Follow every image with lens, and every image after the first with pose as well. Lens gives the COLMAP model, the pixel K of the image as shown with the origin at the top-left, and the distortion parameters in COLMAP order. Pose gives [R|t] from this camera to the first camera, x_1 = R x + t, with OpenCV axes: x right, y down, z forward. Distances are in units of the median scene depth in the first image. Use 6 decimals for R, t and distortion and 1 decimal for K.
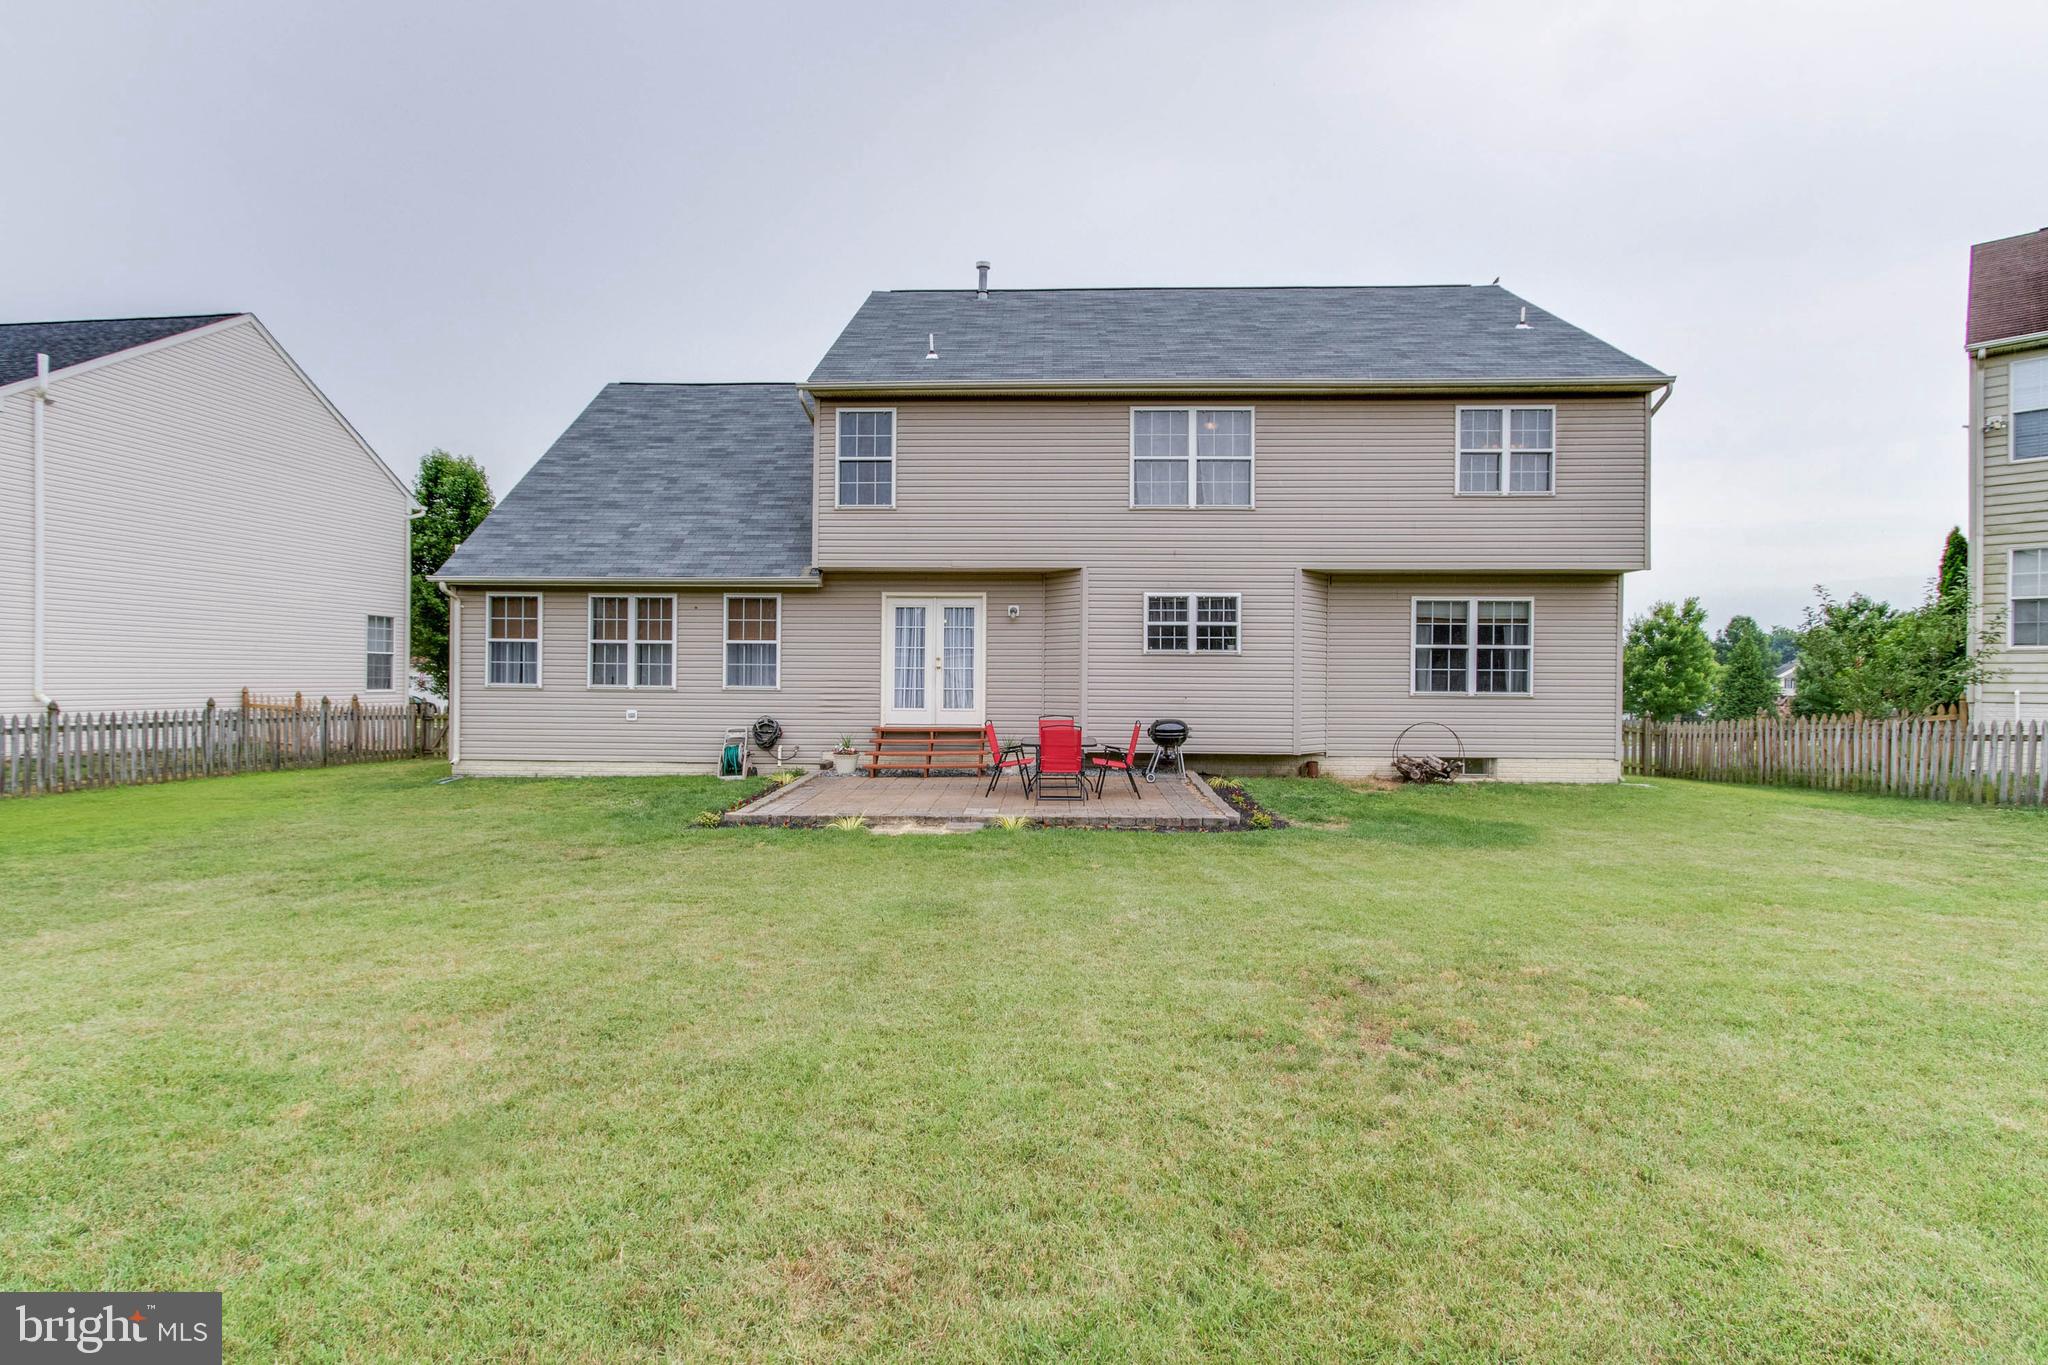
lens RADIAL K [[946.1, 0, 1020.4], [0, 946.1, 700.3], [0, 0, 1]] dist [-0.001144, 0.000995]
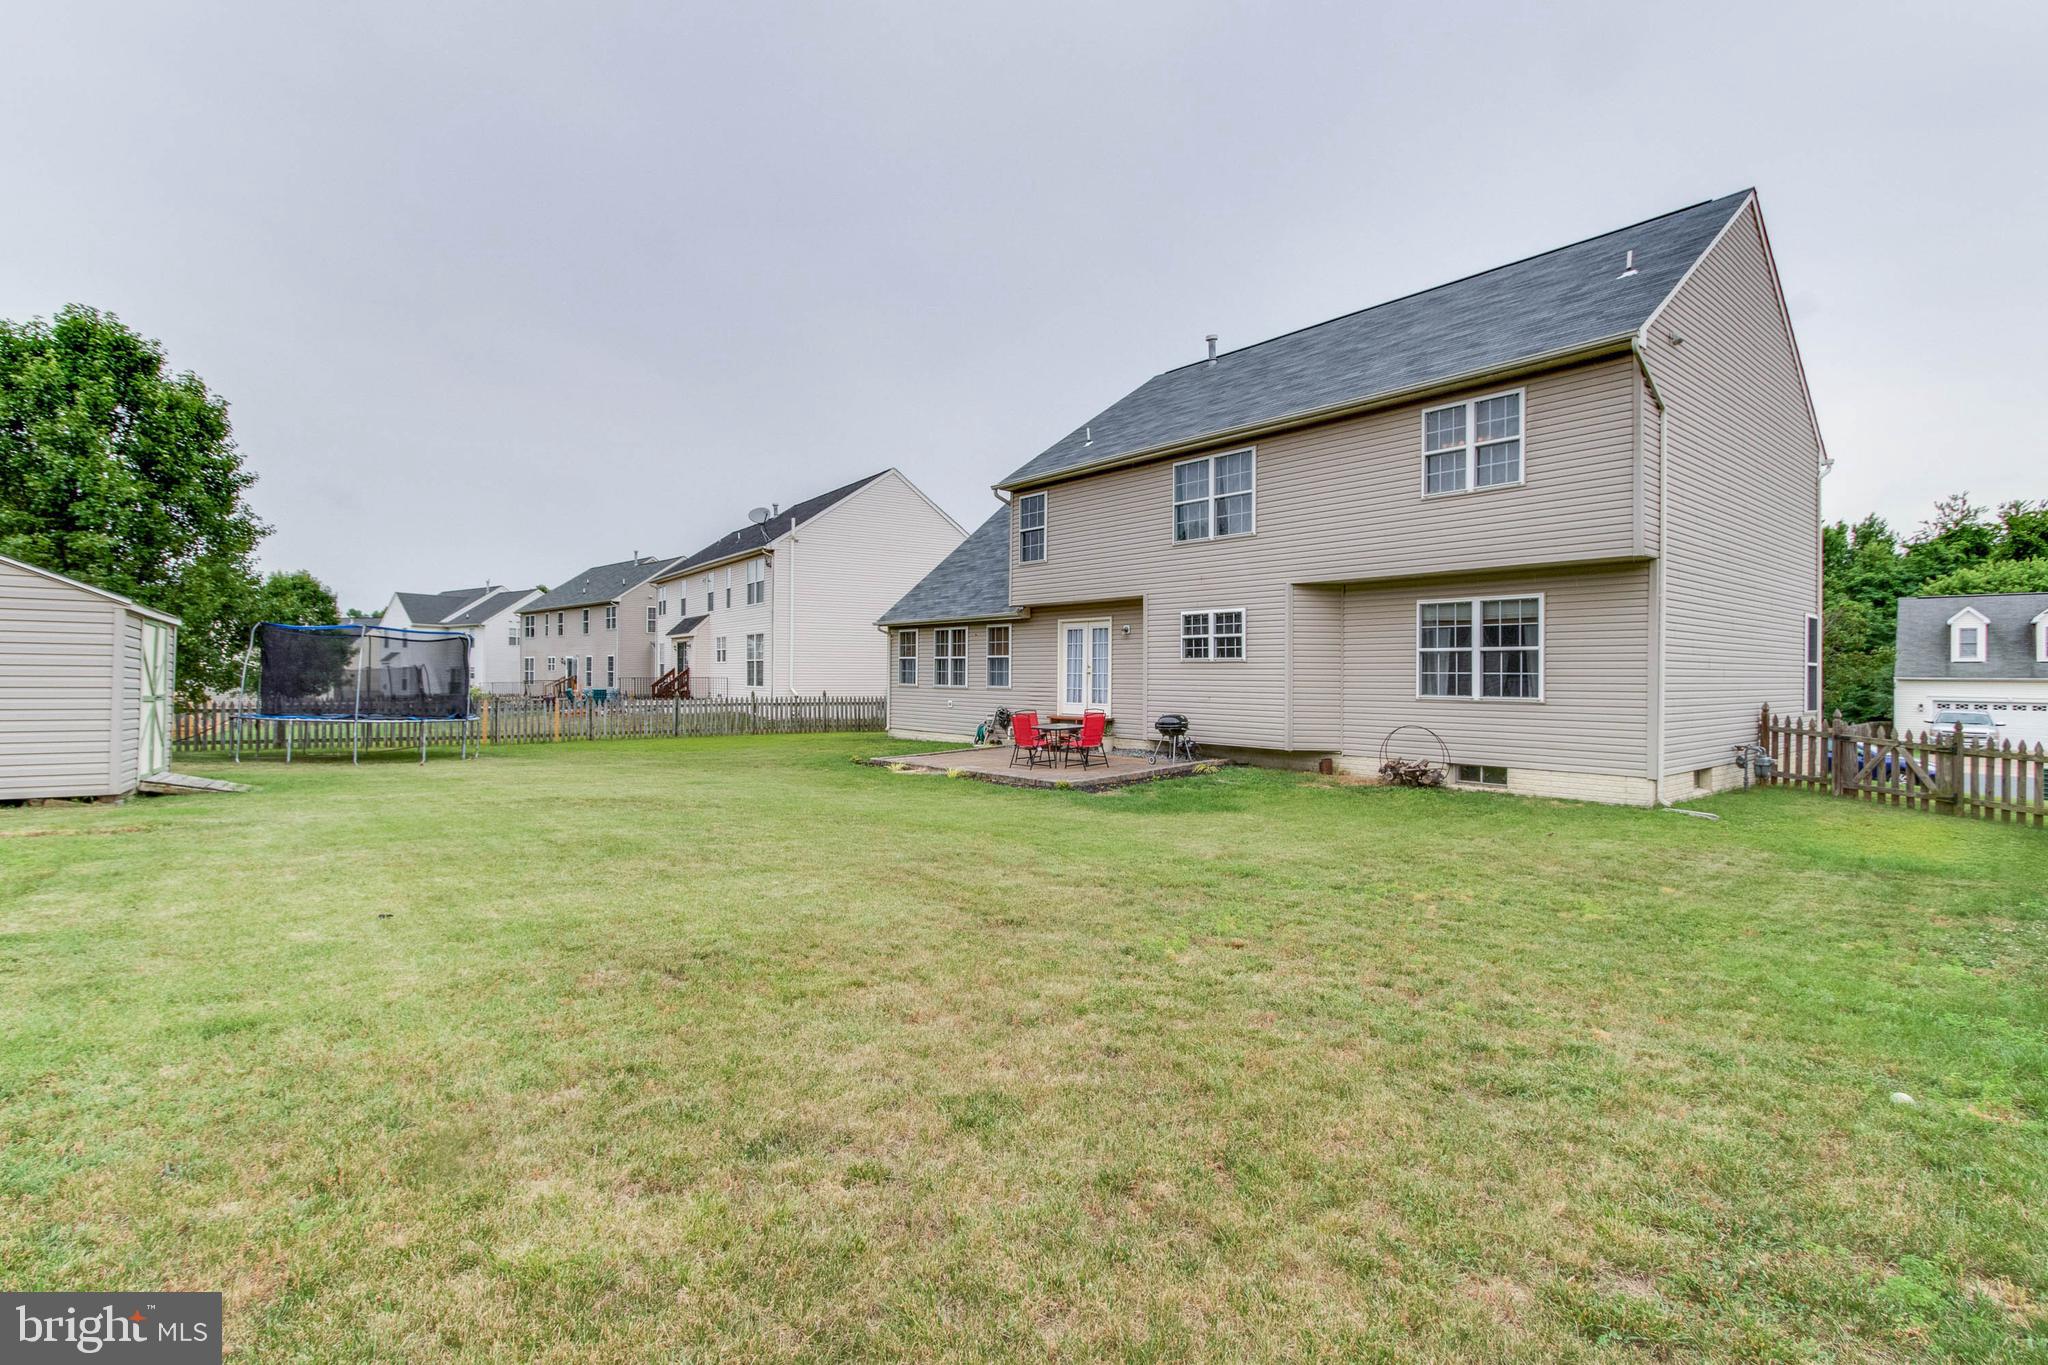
lens RADIAL K [[962.7, 0, 1008.8], [0, 962.7, 721.8], [0, 0, 1]] dist [-0.000778, 0.001098]
pose [[0.664010, 0.033493, -0.746974, 0.896657], [-0.022711, 0.999439, 0.024624, 0.003697], [0.747379, 0.000613, 0.664398, -0.004222]]
